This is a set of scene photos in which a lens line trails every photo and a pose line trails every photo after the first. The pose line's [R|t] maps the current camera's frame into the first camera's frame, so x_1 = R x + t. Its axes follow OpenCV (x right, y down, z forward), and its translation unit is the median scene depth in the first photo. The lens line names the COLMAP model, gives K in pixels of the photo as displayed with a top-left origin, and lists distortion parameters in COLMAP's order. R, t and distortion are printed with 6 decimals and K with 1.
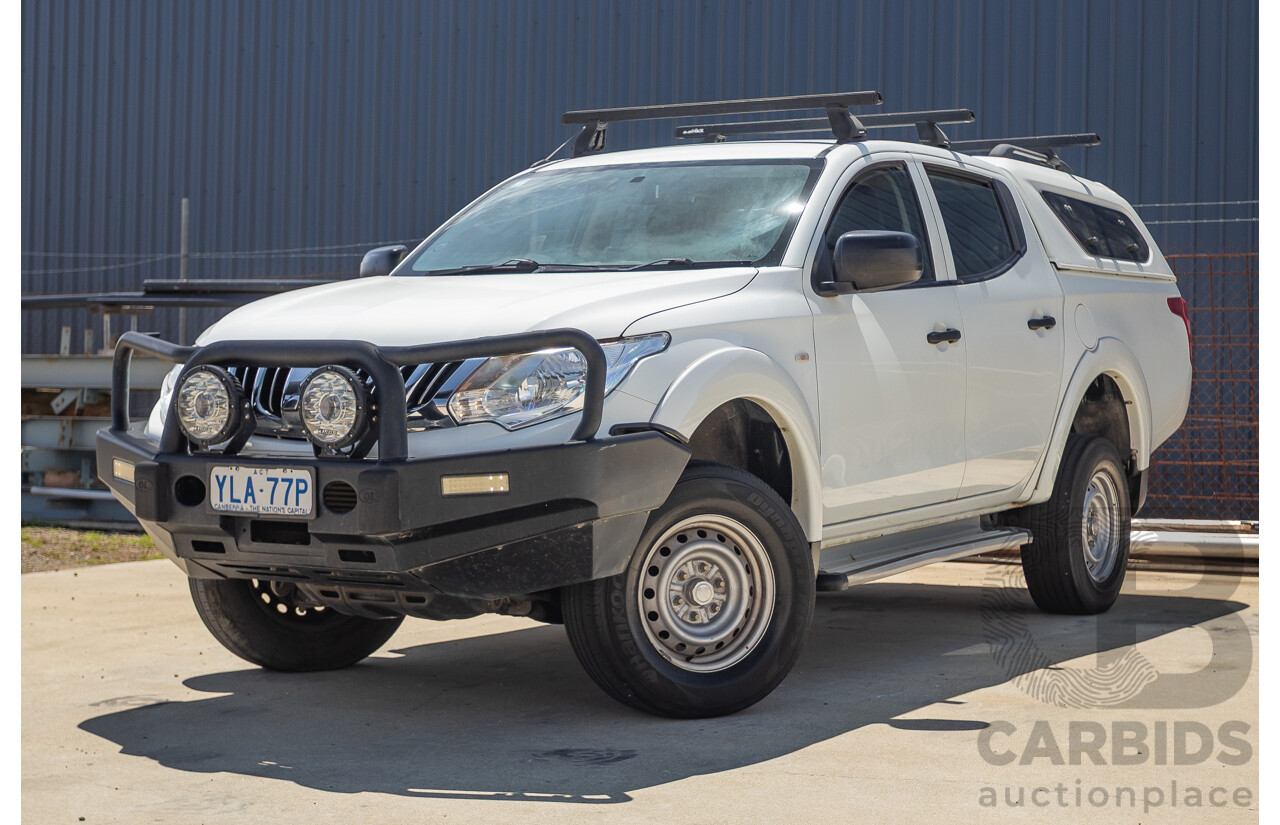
lens RADIAL K [[2118.4, 0, 703.5], [0, 2118.4, 405.0], [0, 0, 1]] dist [0.006373, 0.000000]
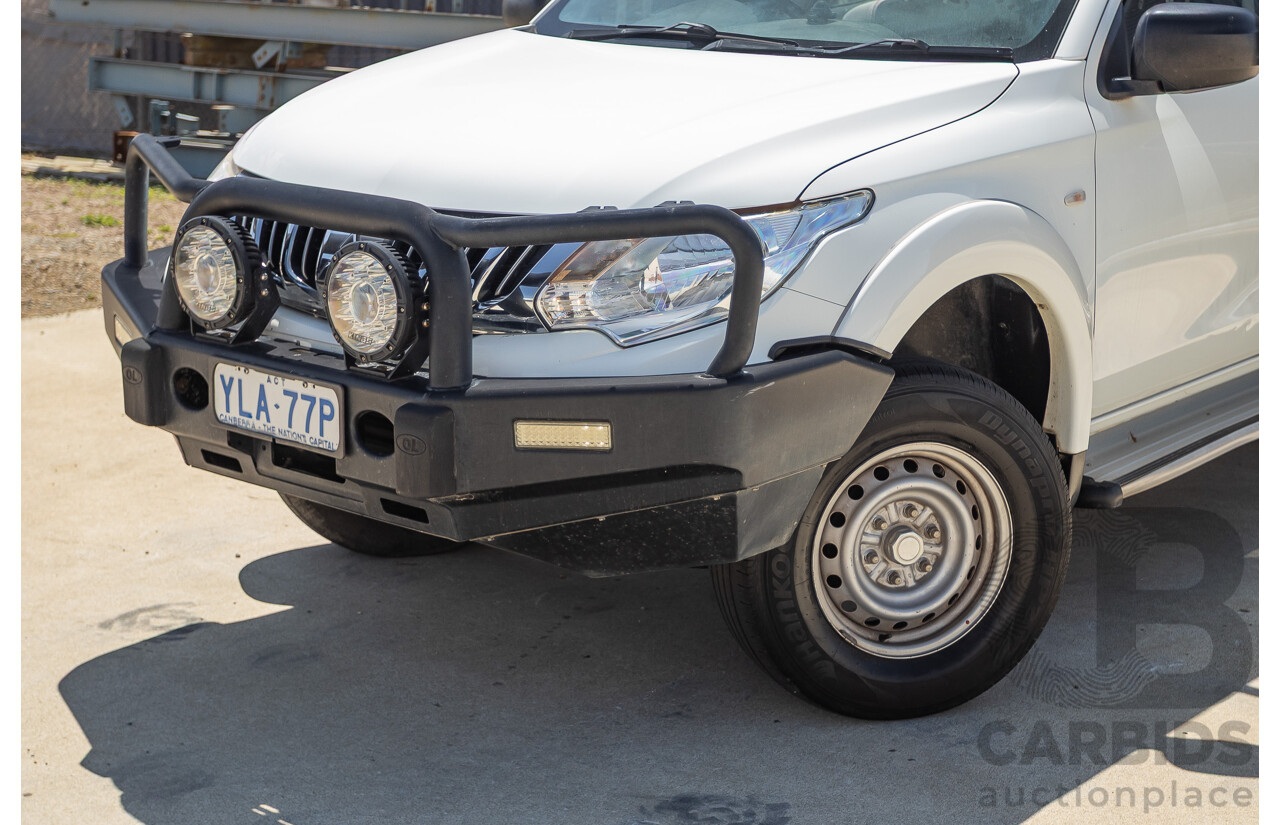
lens RADIAL K [[2118.4, 0, 678.0], [0, 2118.4, 409.9], [0, 0, 1]] dist [0.006373, 0.000000]
pose [[0.988051, 0.056791, -0.143283, 0.023719], [-0.027420, 0.979580, 0.199178, -0.099838], [0.151669, -0.192869, 0.969432, 0.327784]]
